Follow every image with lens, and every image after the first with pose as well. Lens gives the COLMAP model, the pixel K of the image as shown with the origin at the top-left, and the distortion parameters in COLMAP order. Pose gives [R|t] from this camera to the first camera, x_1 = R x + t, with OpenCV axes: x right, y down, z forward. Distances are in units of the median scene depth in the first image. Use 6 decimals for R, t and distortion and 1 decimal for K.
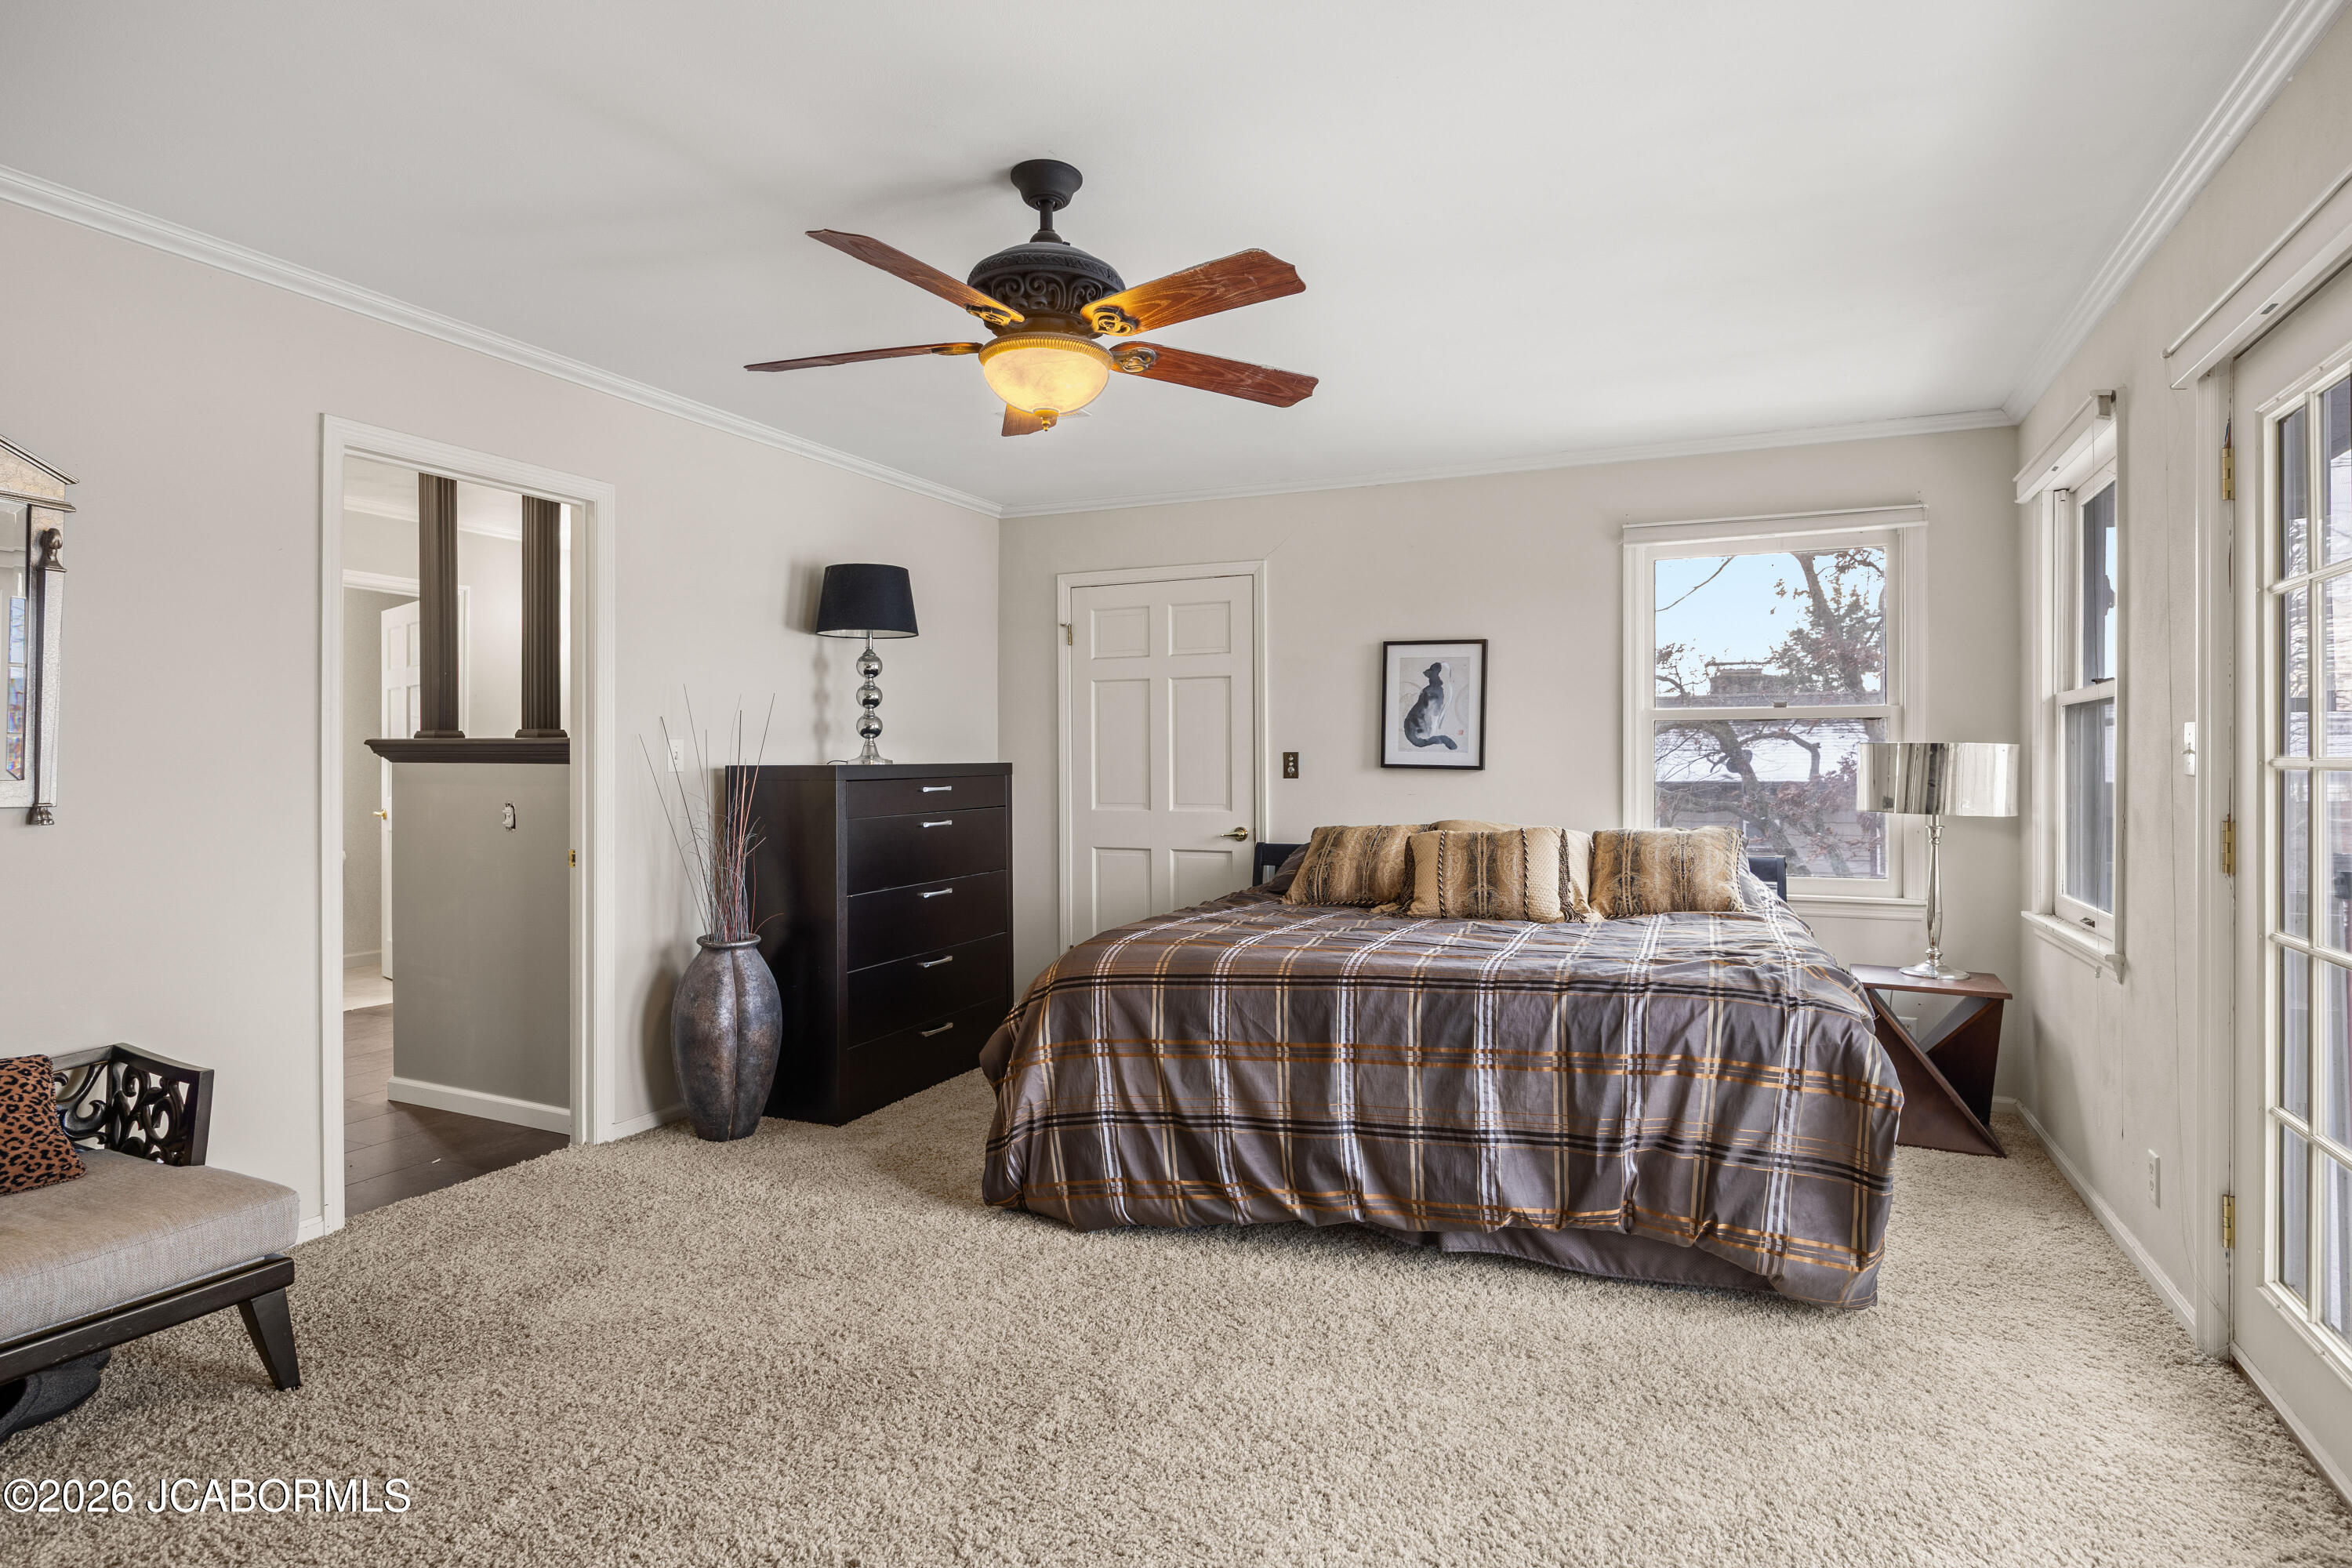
lens RADIAL K [[1239.3, 0, 1183.0], [0, 1239.3, 781.5], [0, 0, 1]] dist [-0.002851, 0.000130]
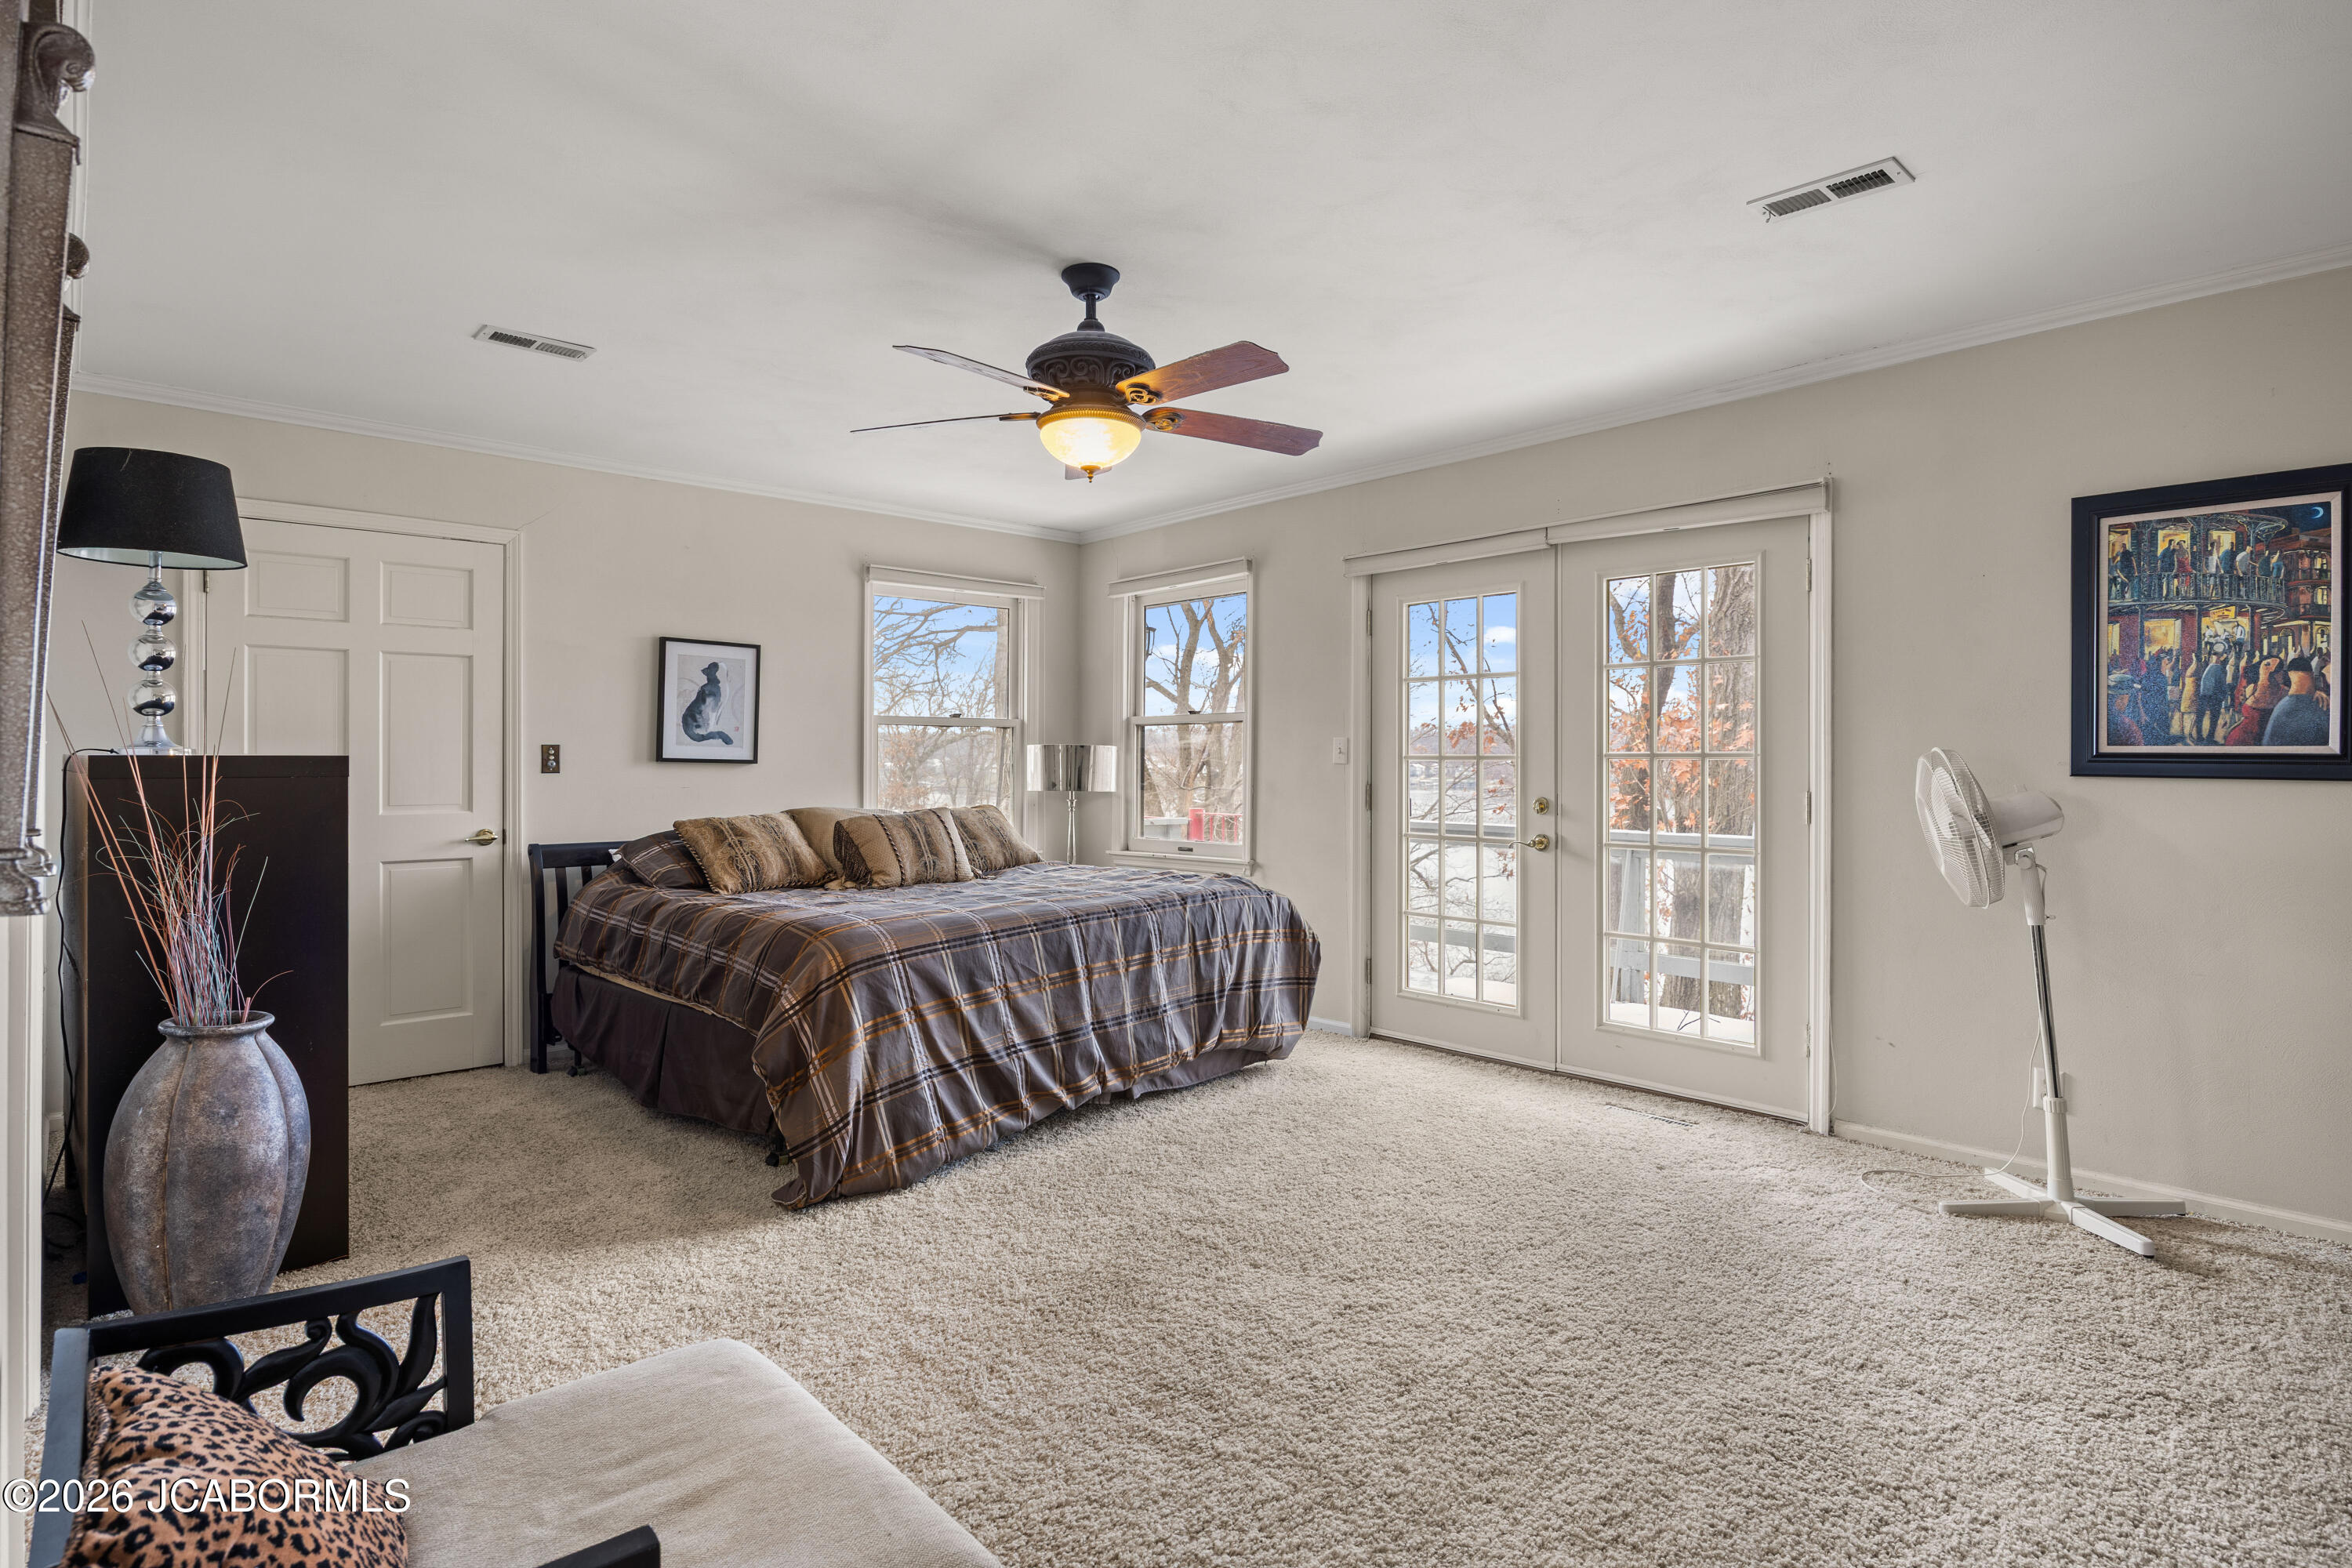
lens RADIAL K [[1239.3, 0, 1182.9], [0, 1239.3, 766.5], [0, 0, 1]] dist [-0.002851, 0.000130]
pose [[0.389954, -0.001993, 0.920832, -0.982828], [0.012674, 0.999915, -0.003203, 0.002381], [-0.920747, 0.012919, 0.389945, 0.353988]]
